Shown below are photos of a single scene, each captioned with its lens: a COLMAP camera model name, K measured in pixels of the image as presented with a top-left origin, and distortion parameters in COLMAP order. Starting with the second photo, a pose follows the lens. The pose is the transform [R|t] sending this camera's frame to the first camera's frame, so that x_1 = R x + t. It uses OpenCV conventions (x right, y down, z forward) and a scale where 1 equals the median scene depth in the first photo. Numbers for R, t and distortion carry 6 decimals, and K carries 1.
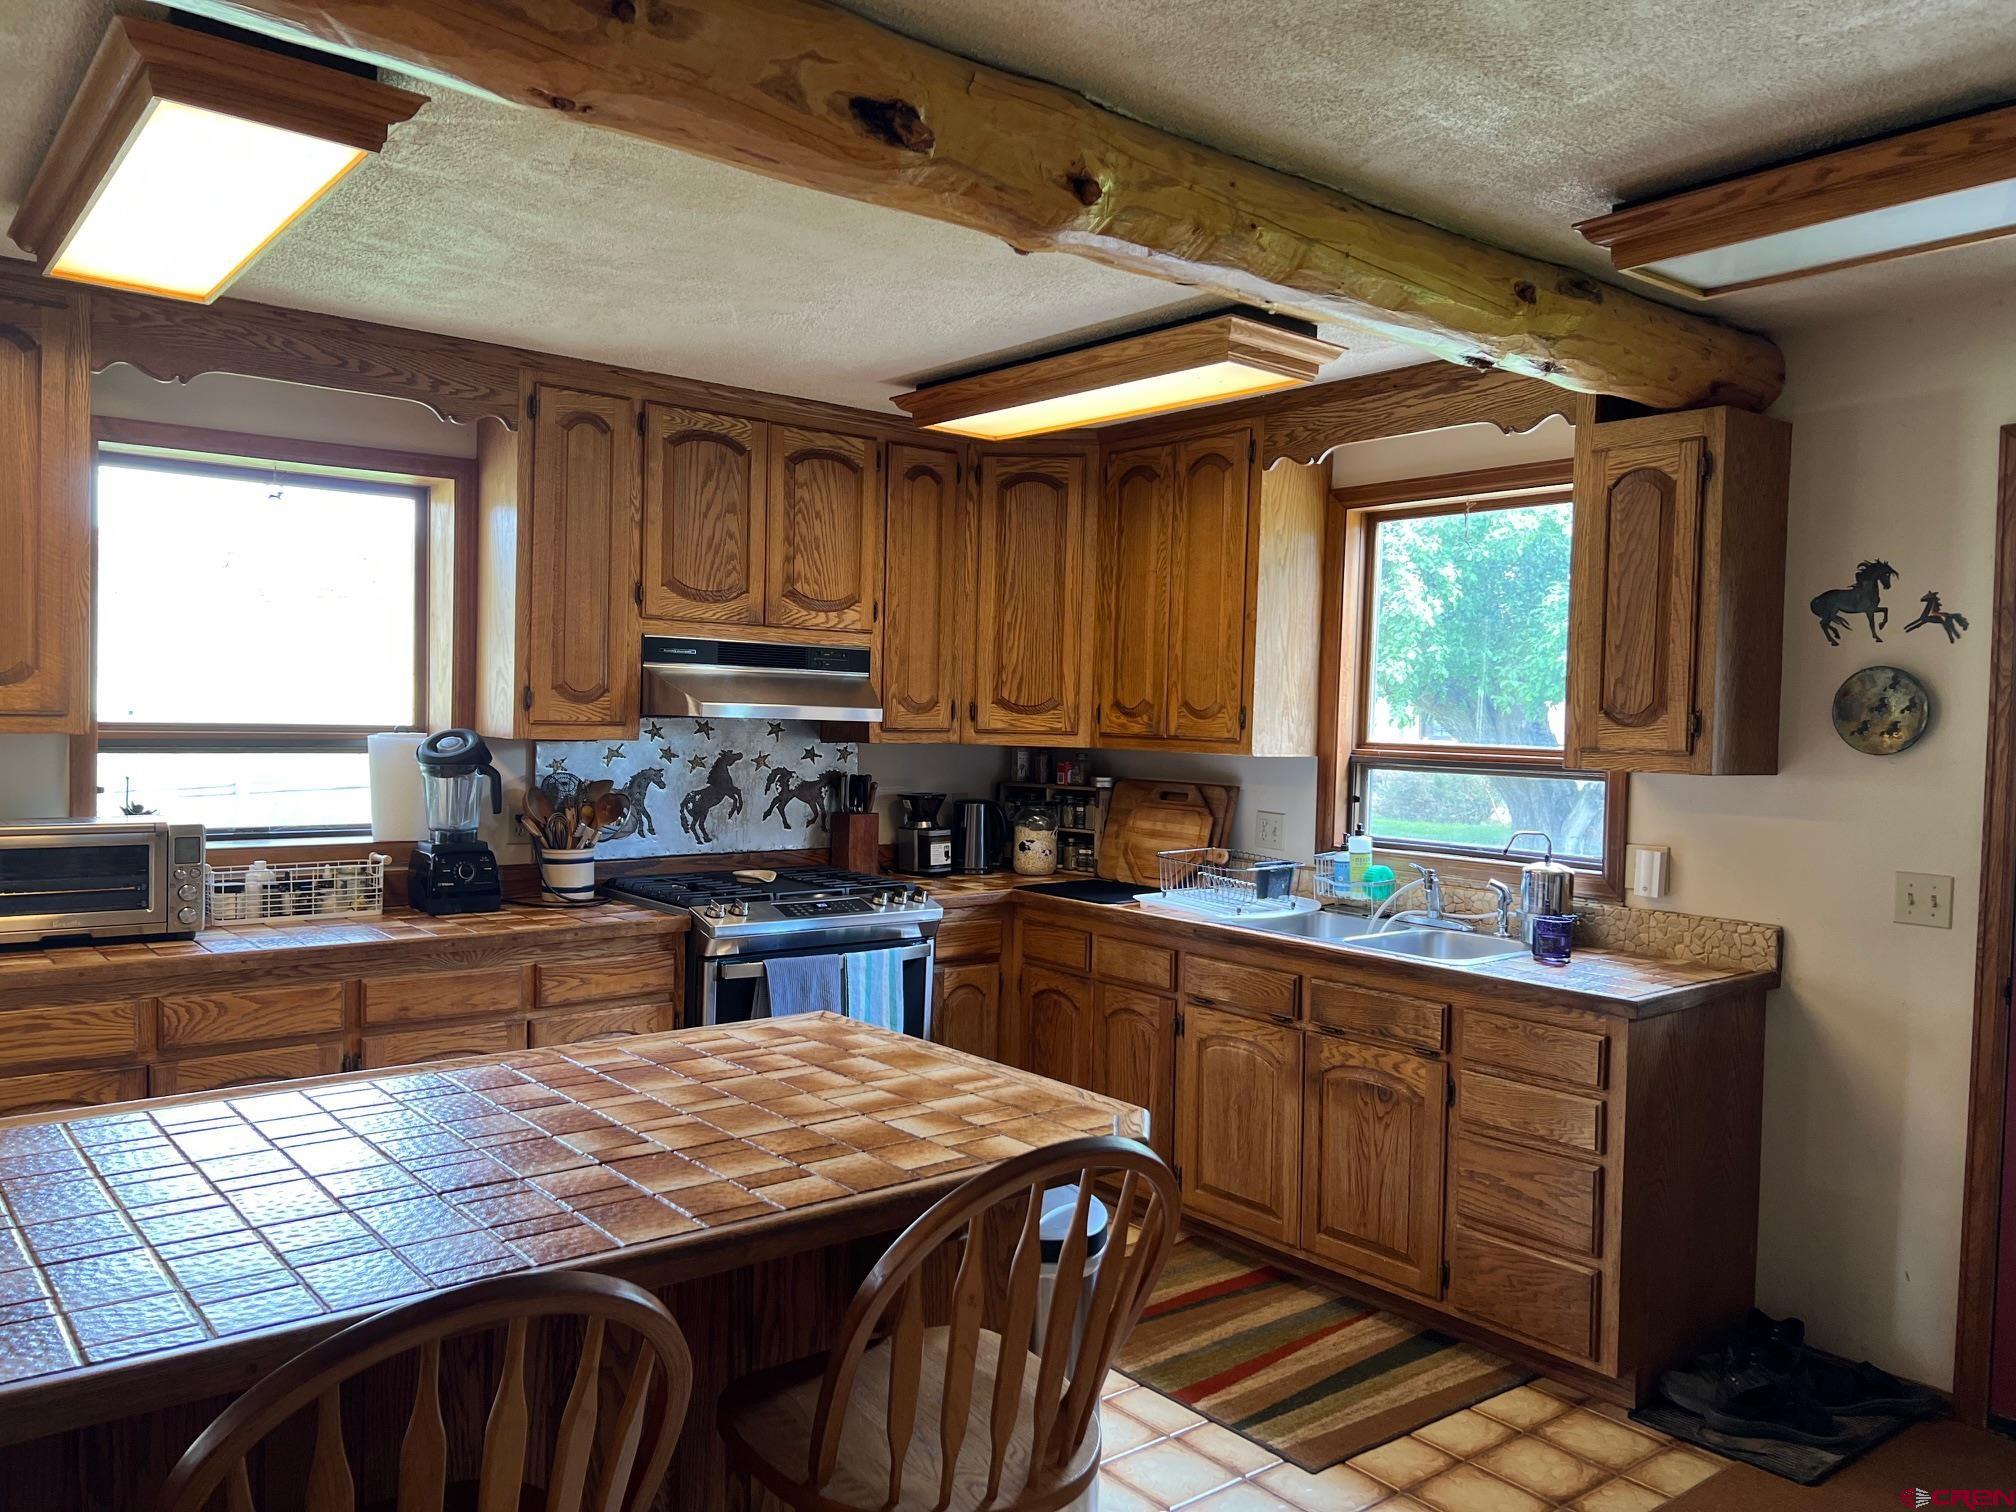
lens RADIAL K [[1528.7, 0, 1017.7], [0, 1528.7, 756.2], [0, 0, 1]] dist [0.039107, -0.033547]
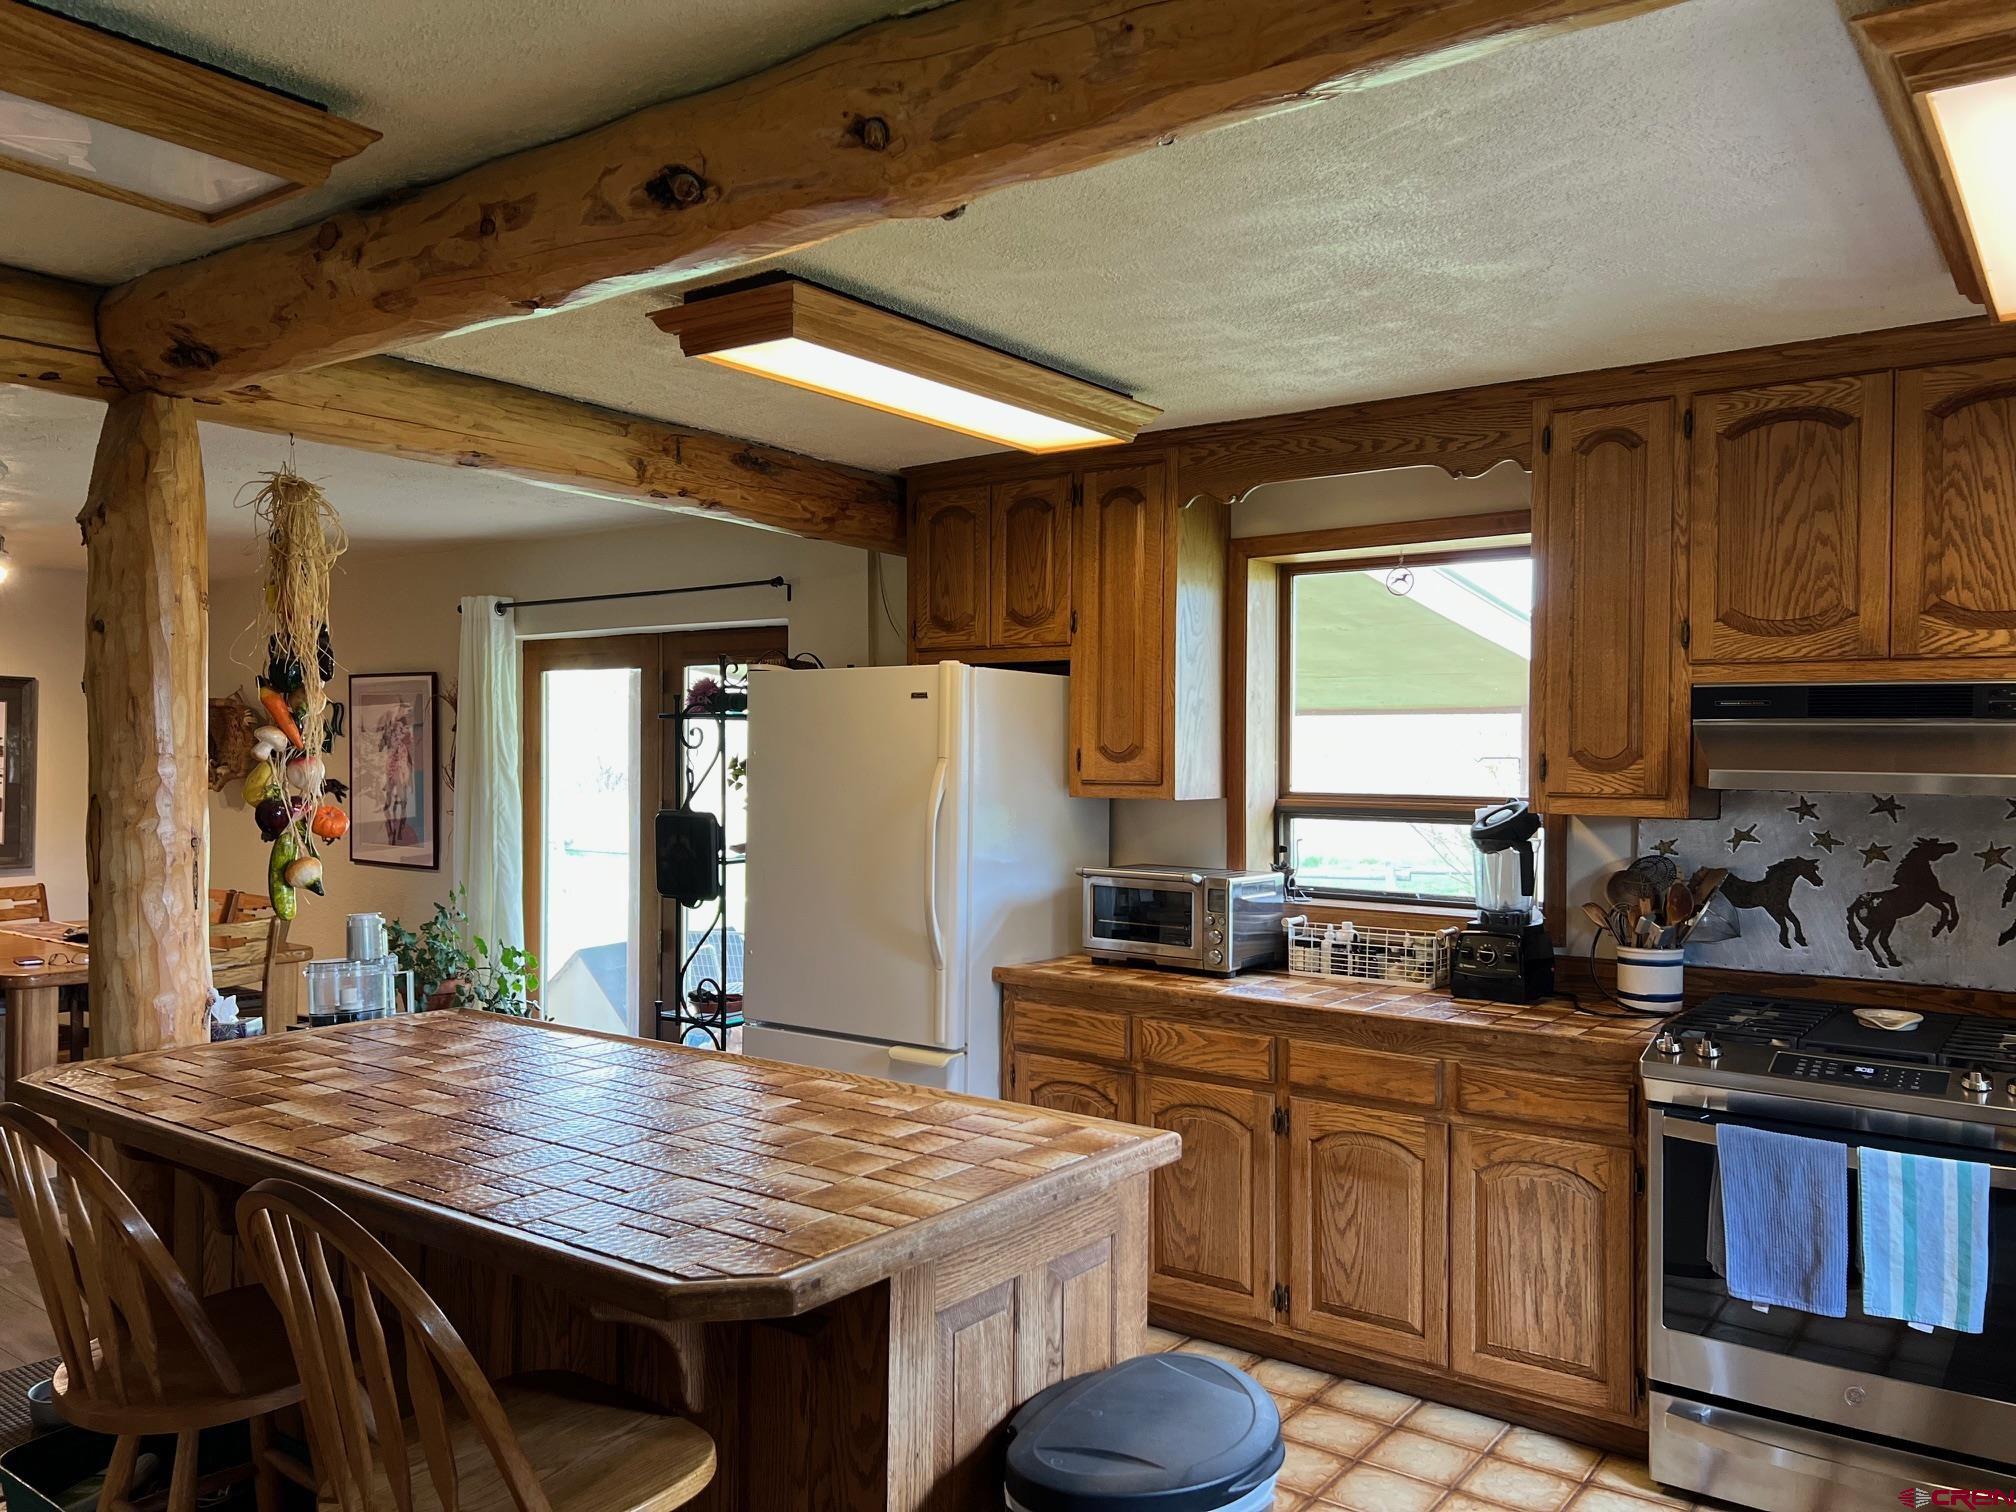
lens RADIAL K [[1528.7, 0, 1009.7], [0, 1528.7, 752.7], [0, 0, 1]] dist [0.039107, -0.033547]
pose [[0.226035, -0.021319, -0.973886, 0.448604], [-0.033424, 0.999002, -0.029626, -0.008972], [0.973546, 0.039248, 0.225097, 0.475733]]
